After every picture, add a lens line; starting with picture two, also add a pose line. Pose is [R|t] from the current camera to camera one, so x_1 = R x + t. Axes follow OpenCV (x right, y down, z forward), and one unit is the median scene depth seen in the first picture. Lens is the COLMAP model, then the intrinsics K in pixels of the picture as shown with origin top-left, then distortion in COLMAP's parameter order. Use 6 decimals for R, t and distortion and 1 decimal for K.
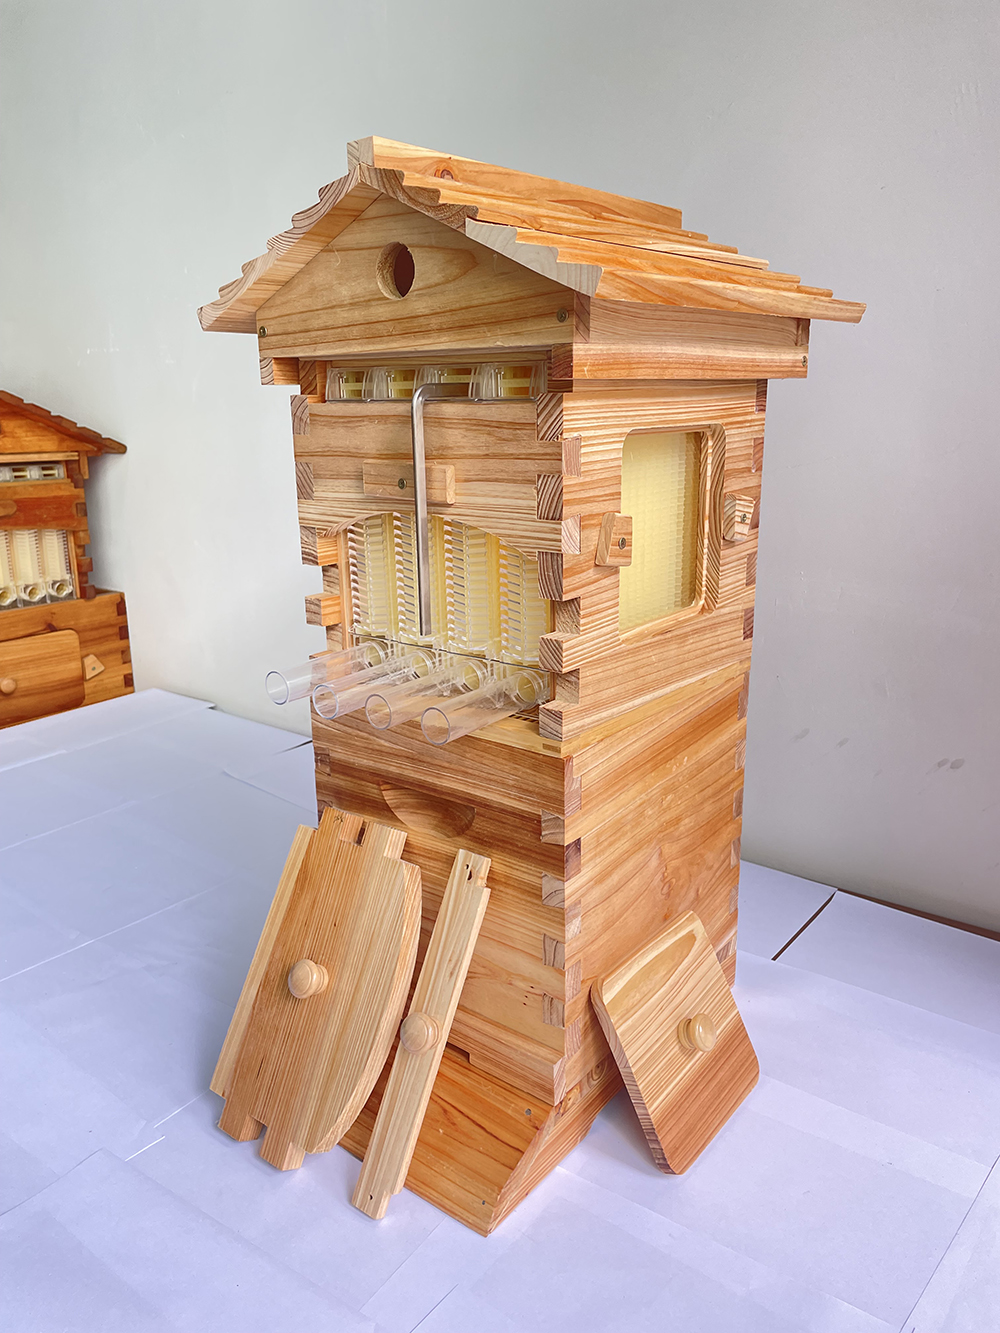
lens RADIAL K [[1010.7, 0, 503.7], [0, 1010.7, 667.6], [0, 0, 1]] dist [0.032964, 0.000323]
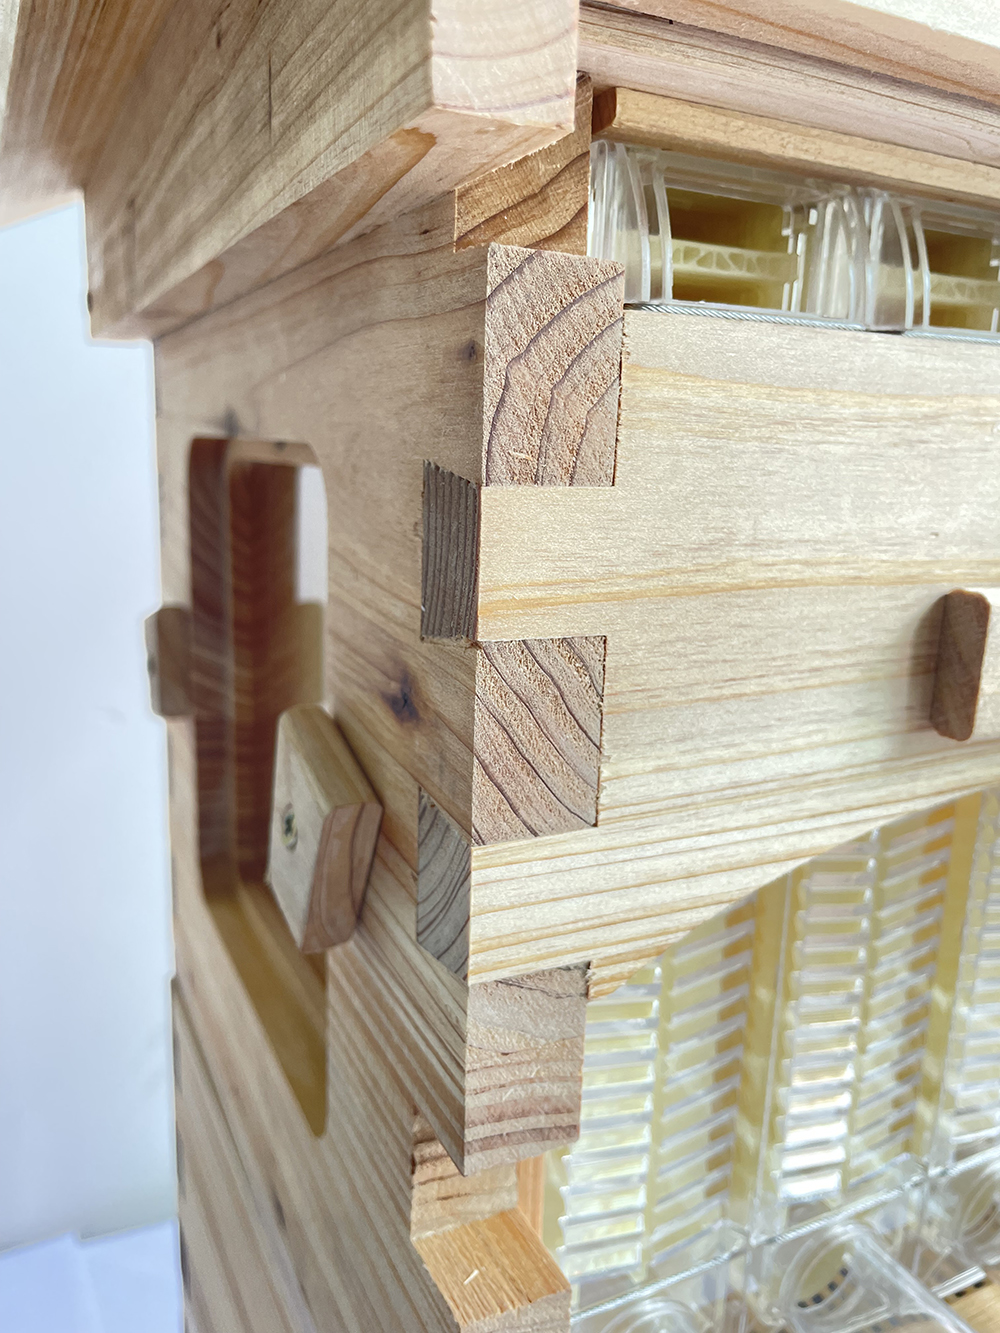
lens RADIAL K [[1054.9, 0, 503.5], [0, 1054.9, 637.1], [0, 0, 1]] dist [0.004121, 0.001036]
pose [[0.444300, -0.148494, 0.883486, -0.374064], [0.193819, 0.978744, 0.067034, -0.222717], [-0.874661, 0.141453, 0.463637, 0.947569]]
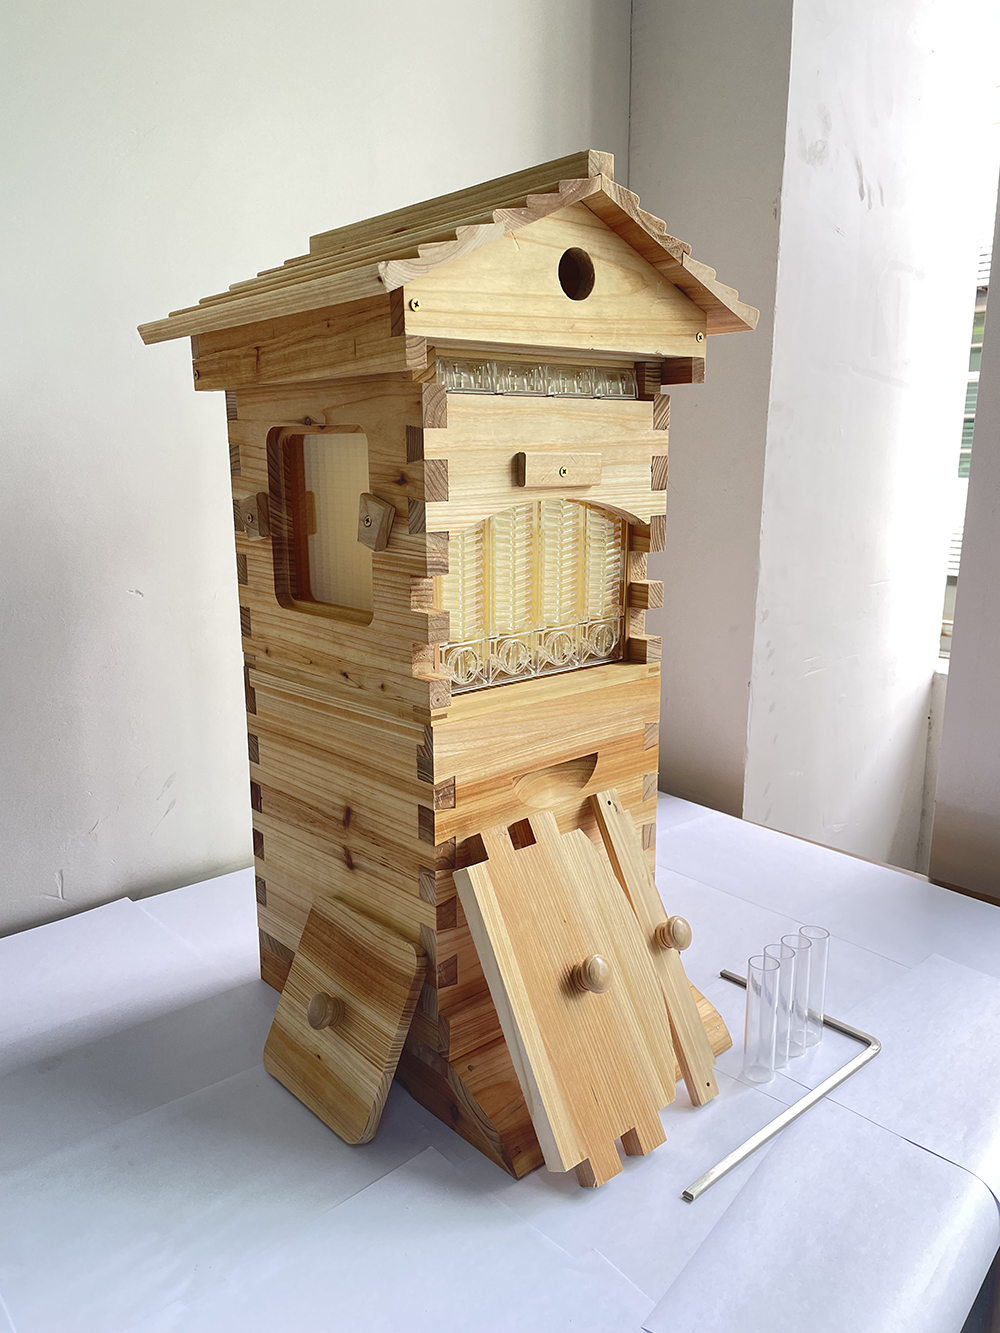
lens RADIAL K [[1025.2, 0, 509.4], [0, 1025.2, 670.5], [0, 0, 1]] dist [0.104974, -0.114934]
pose [[0.185205, -0.206440, 0.960771, -1.127335], [0.253579, 0.954614, 0.156236, -0.154953], [-0.949419, 0.214696, 0.229148, 0.792724]]
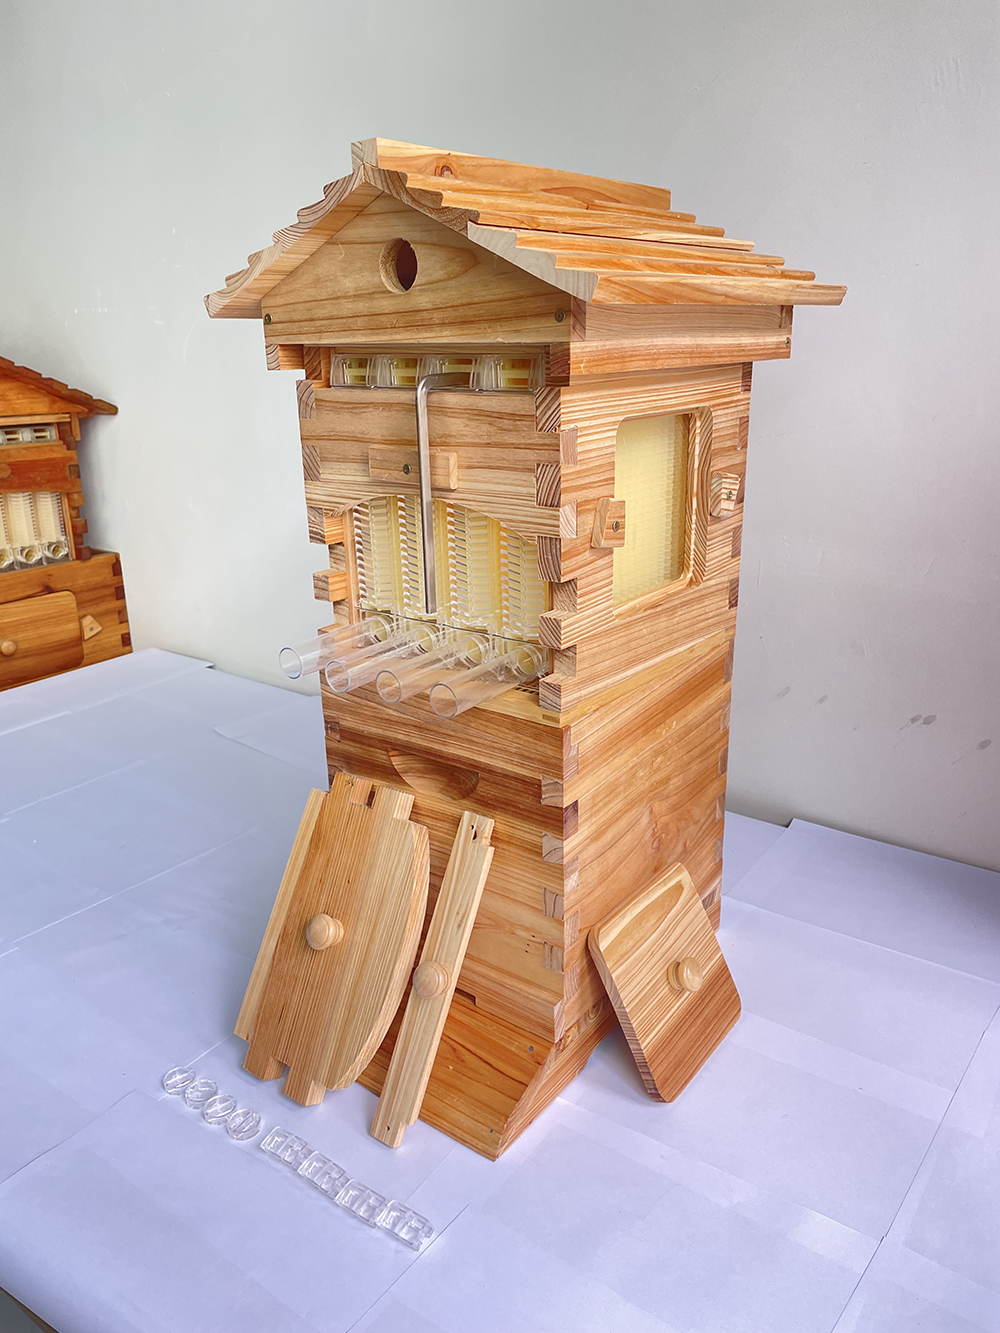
lens RADIAL K [[1007.0, 0, 511.1], [0, 1007.0, 671.1], [0, 0, 1]] dist [0.039490, -0.007559]
pose [[0.999732, -0.010800, 0.020472, -0.014699], [0.009609, 0.998305, 0.057403, -0.029271], [-0.021057, -0.057191, 0.998141, -0.057992]]
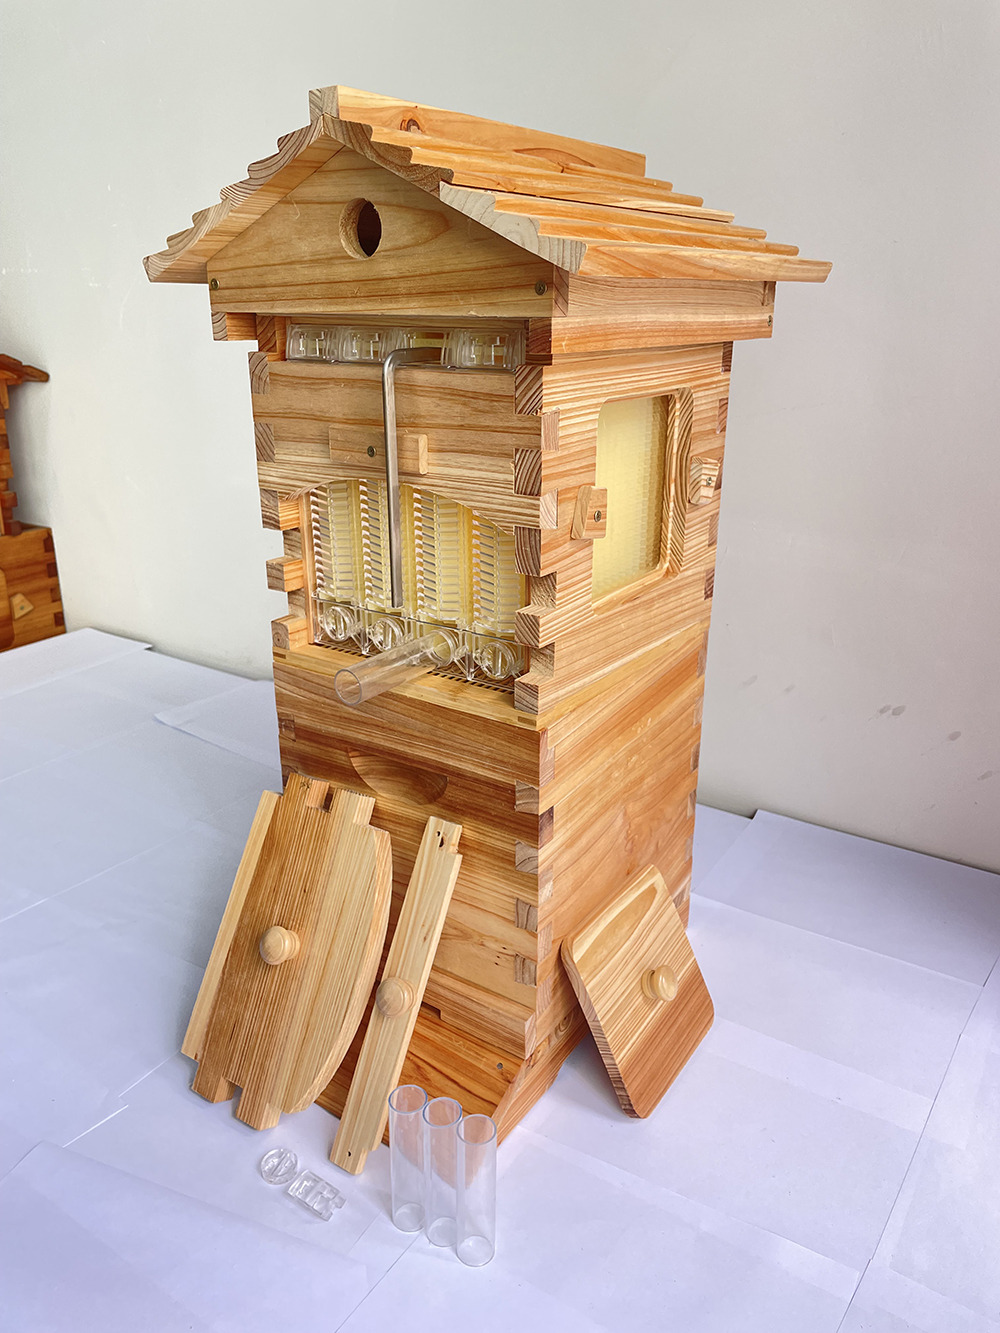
lens RADIAL K [[1009.8, 0, 504.1], [0, 1009.8, 666.1], [0, 0, 1]] dist [0.040602, 0.000027]
pose [[0.997195, -0.010270, 0.074146, -0.044371], [0.004367, 0.996838, 0.079346, -0.049272], [-0.074726, -0.078800, 0.994086, 0.006013]]
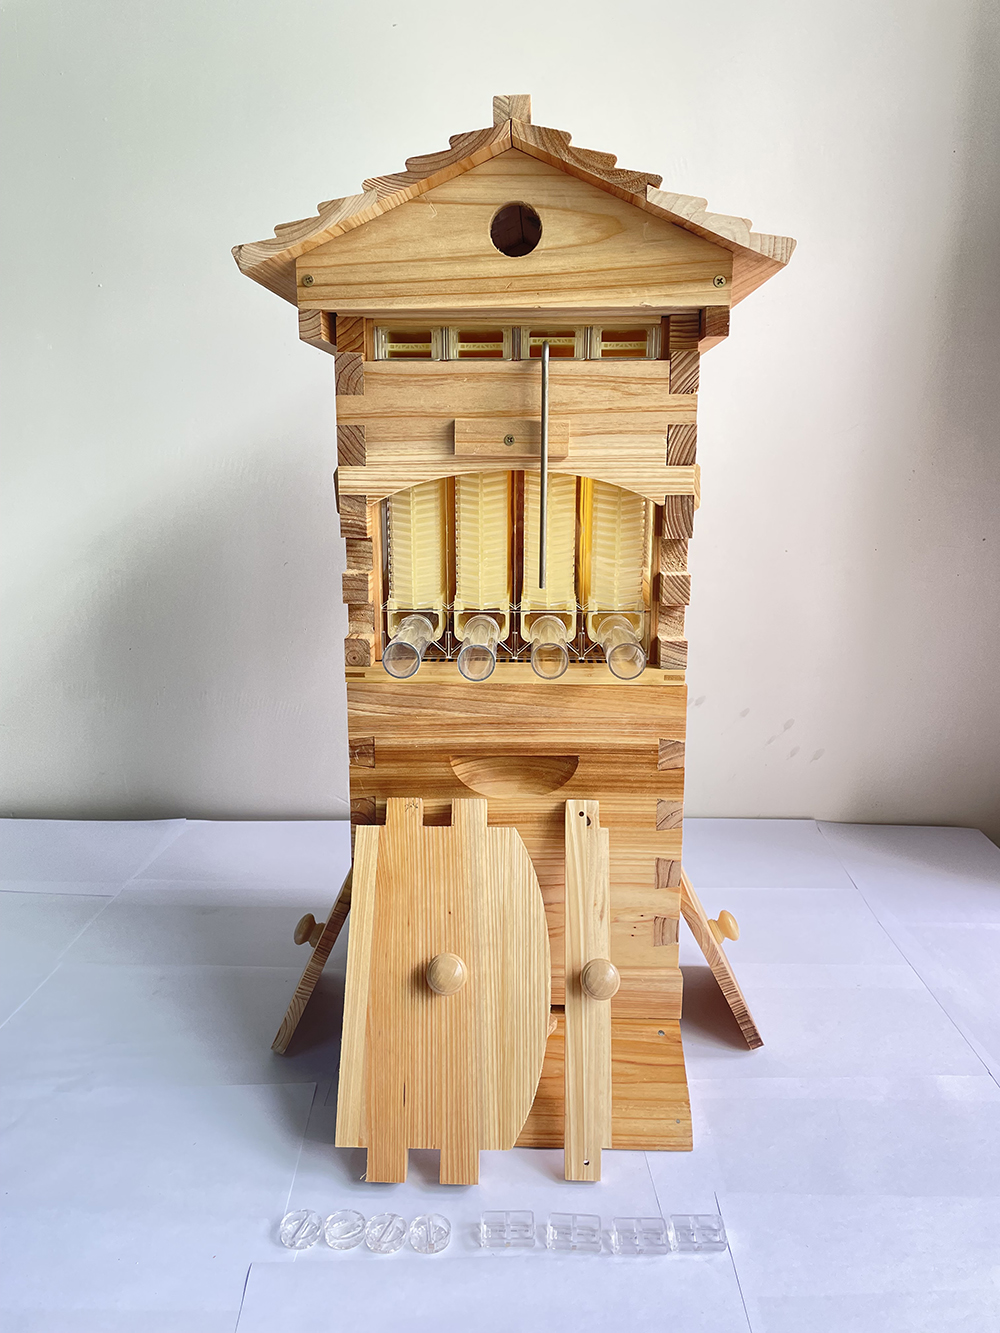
lens RADIAL K [[1016.3, 0, 496.2], [0, 1016.3, 660.0], [0, 0, 1]] dist [0.040042, -0.001225]
pose [[0.806381, -0.104715, 0.582051, -0.676099], [0.145812, 0.989019, -0.024078, 0.053700], [-0.573139, 0.104286, 0.812795, 0.191797]]
